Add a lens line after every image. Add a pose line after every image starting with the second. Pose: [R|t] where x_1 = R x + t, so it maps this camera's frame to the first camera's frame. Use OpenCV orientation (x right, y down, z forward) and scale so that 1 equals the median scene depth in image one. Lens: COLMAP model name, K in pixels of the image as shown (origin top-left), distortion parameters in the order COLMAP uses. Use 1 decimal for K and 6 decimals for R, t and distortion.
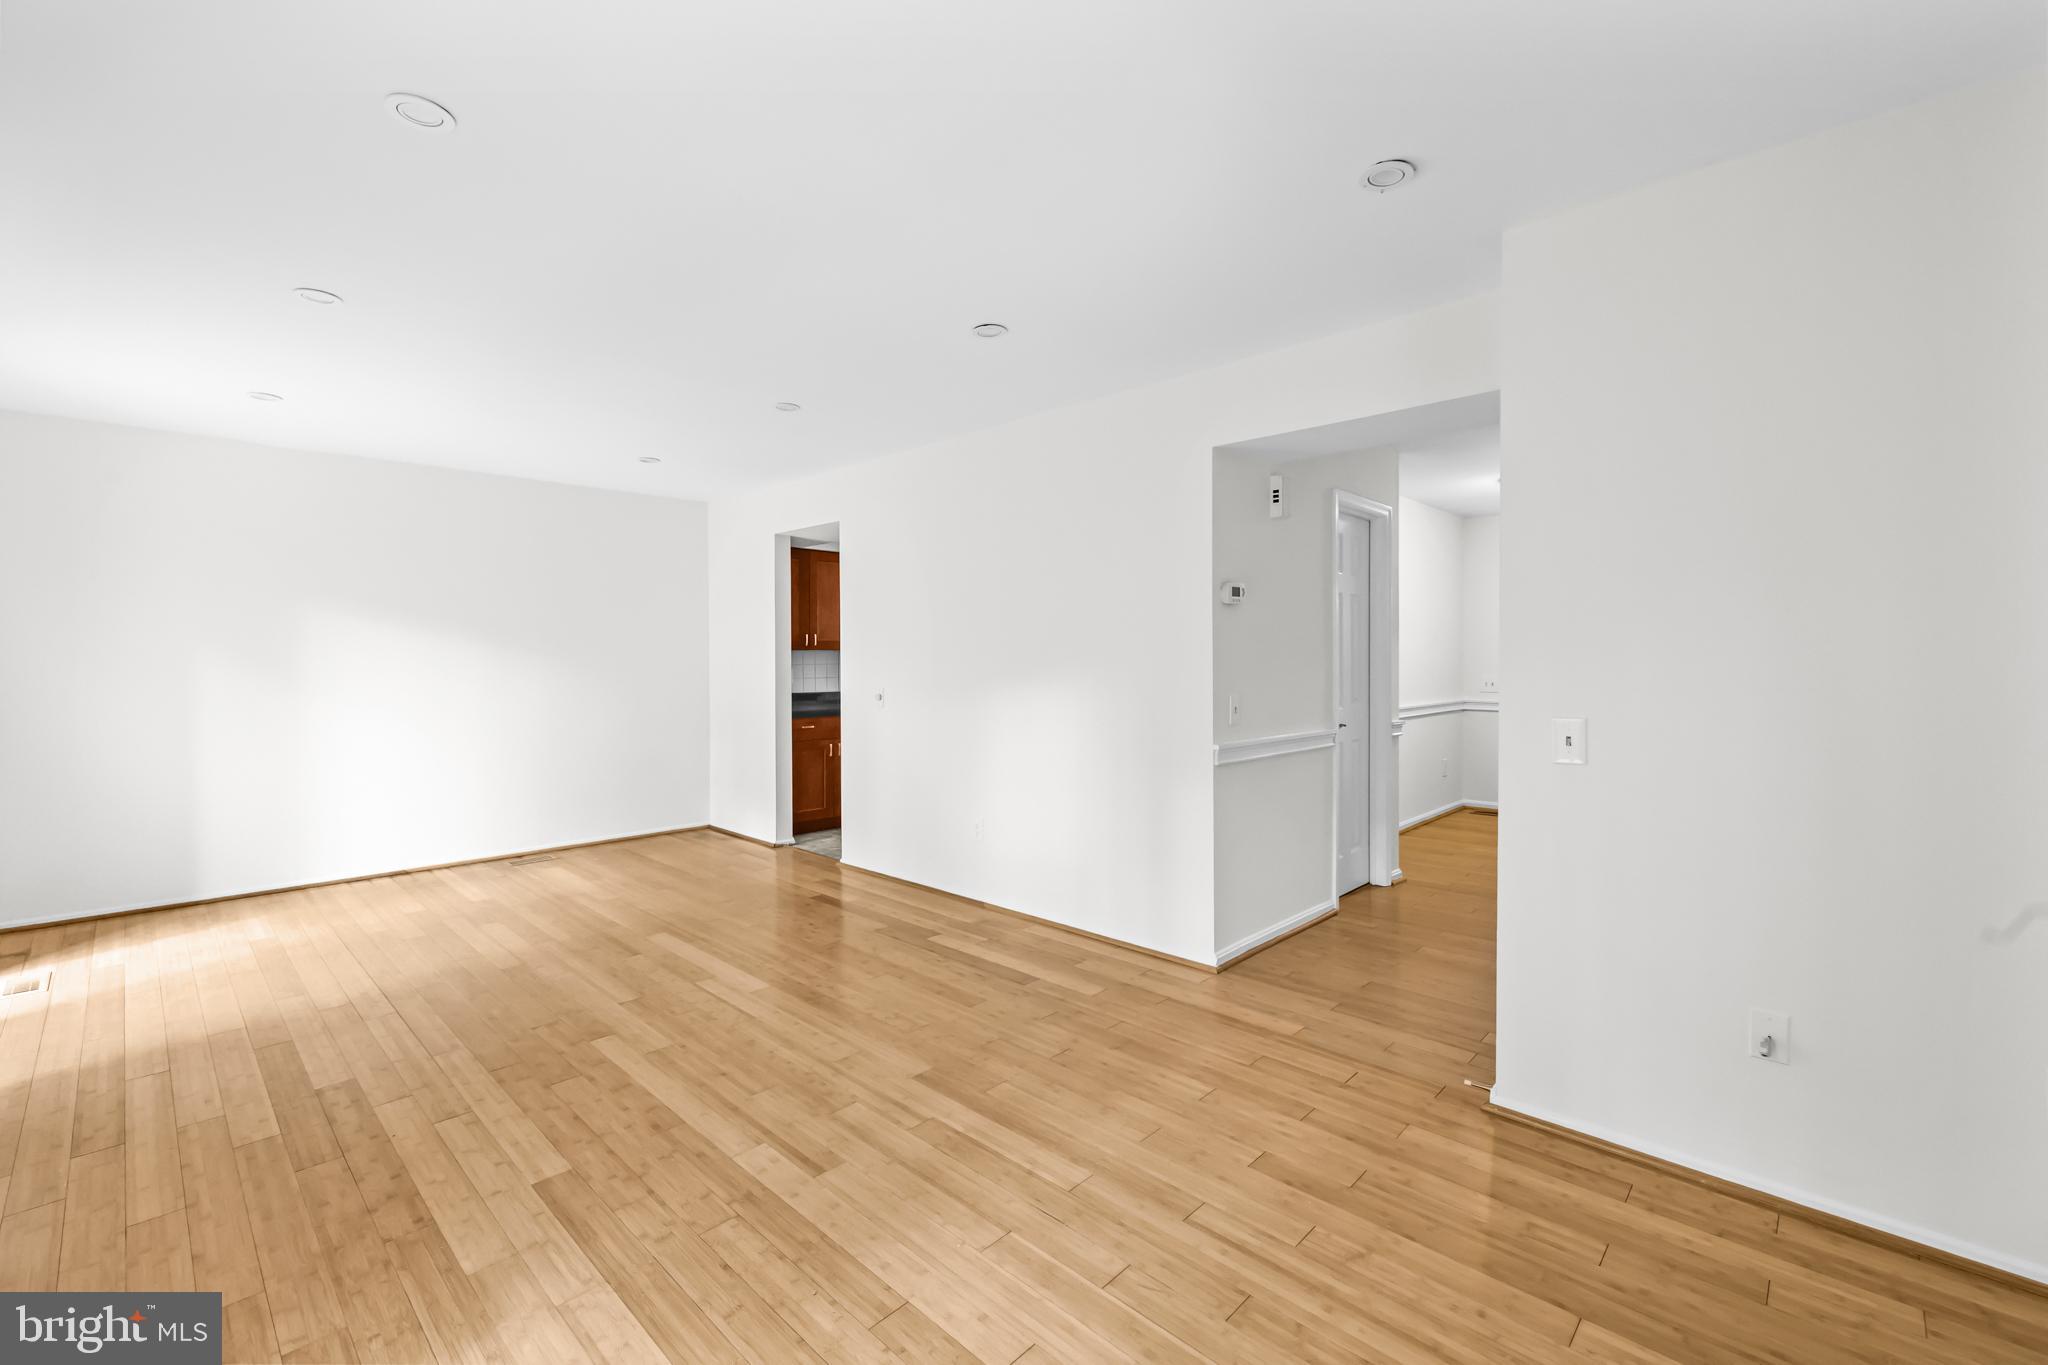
lens RADIAL K [[872.6, 0, 1022.6], [0, 872.6, 667.3], [0, 0, 1]] dist [0.000981, 0.000219]
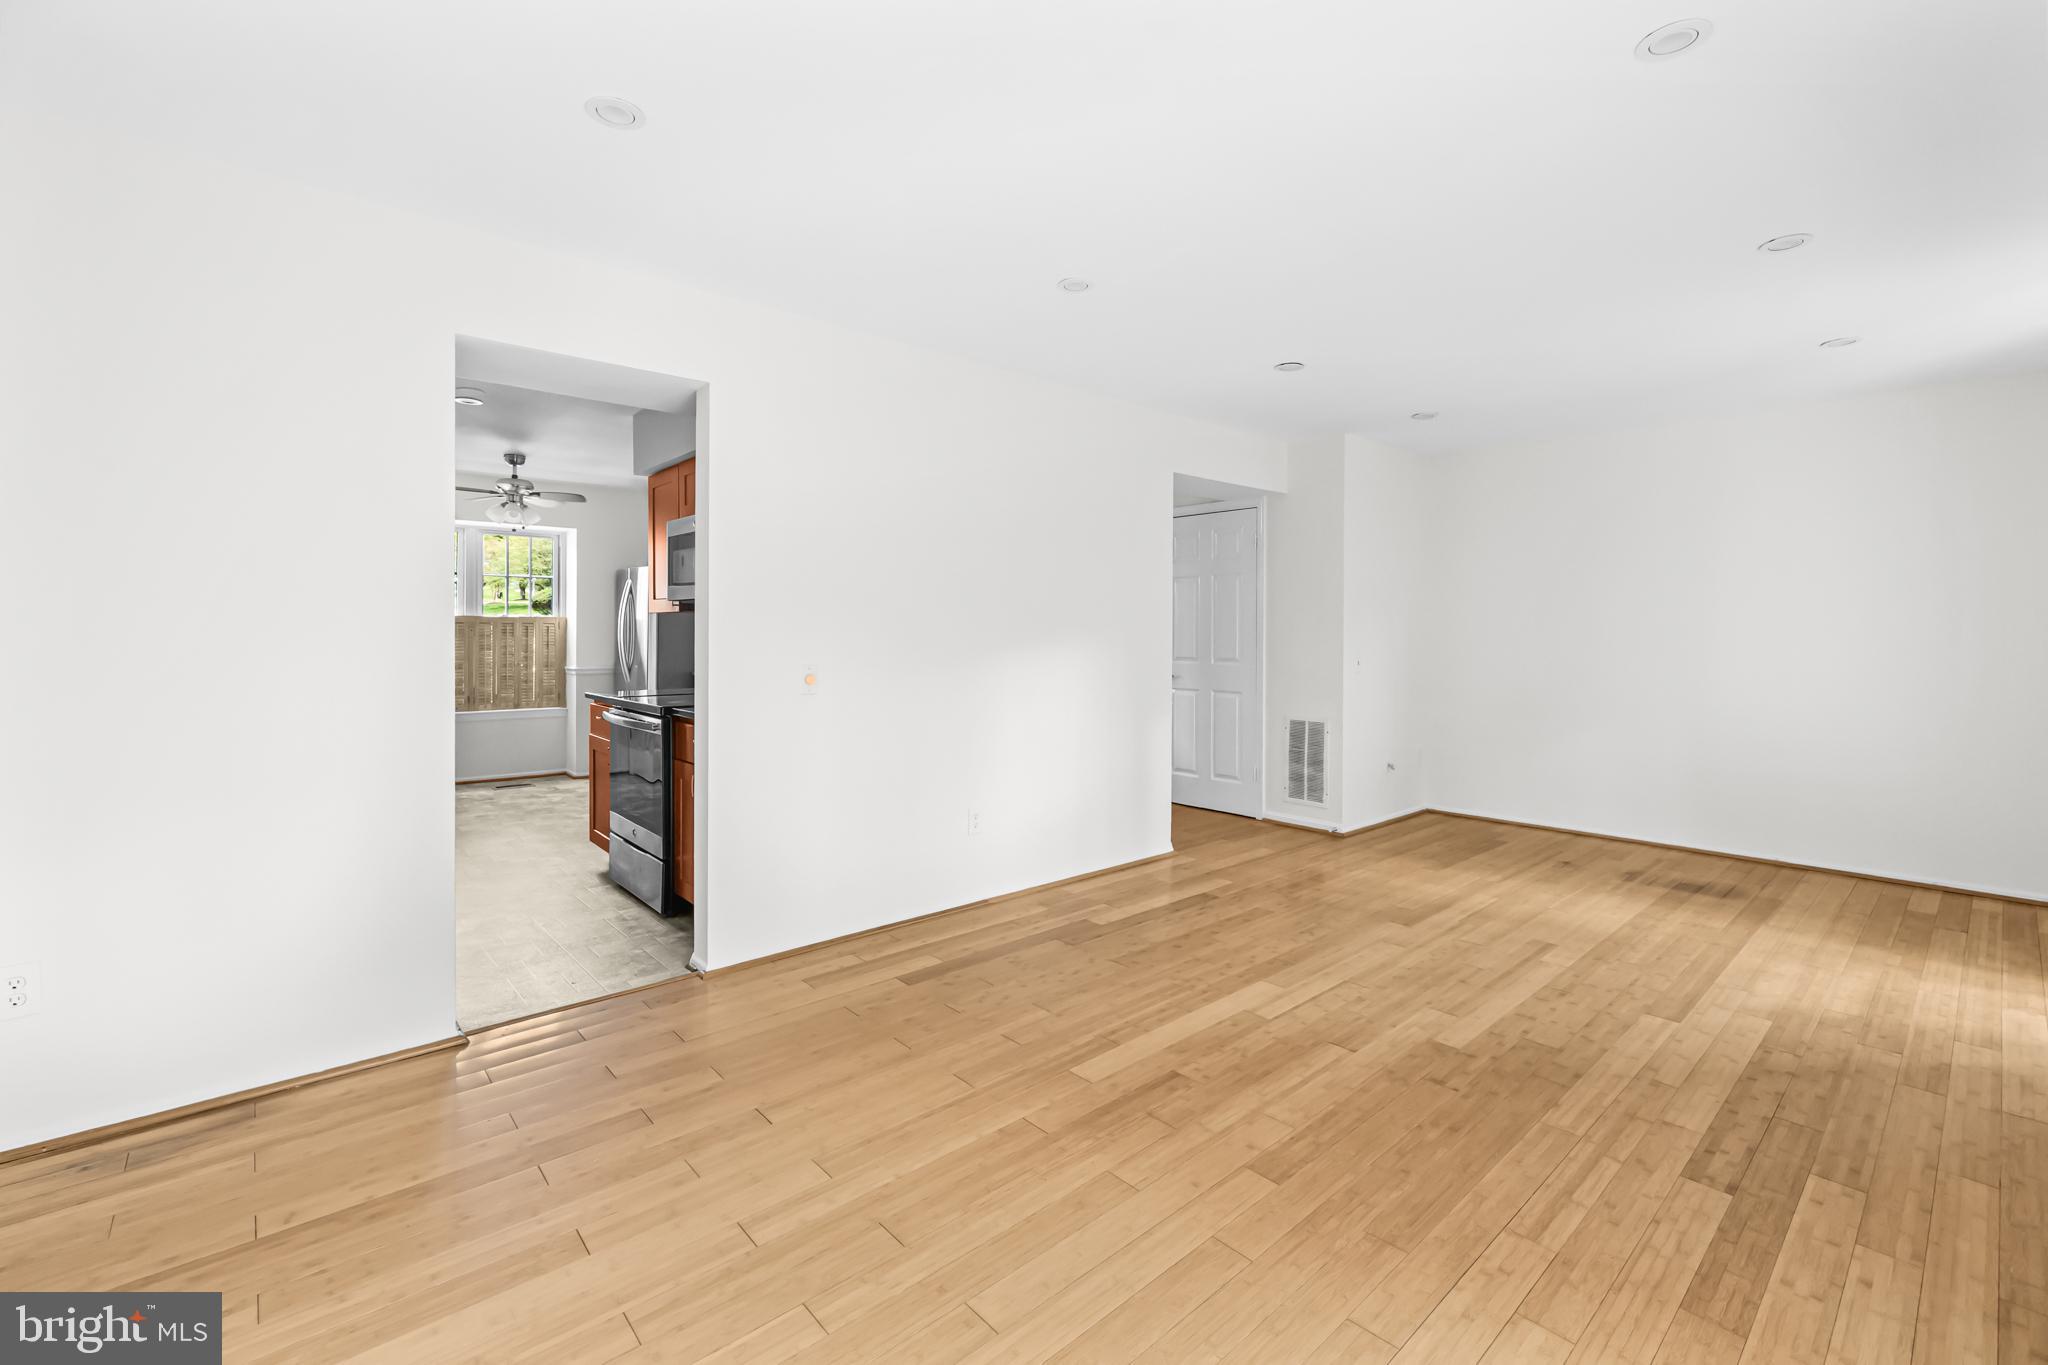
lens RADIAL K [[872.6, 0, 1019.2], [0, 872.6, 632.6], [0, 0, 1]] dist [0.000981, 0.000219]
pose [[0.077855, 0.000082, 0.996965, -1.574159], [0.005844, 0.999983, -0.000539, -0.002917], [-0.996948, 0.005869, 0.077854, 1.519186]]
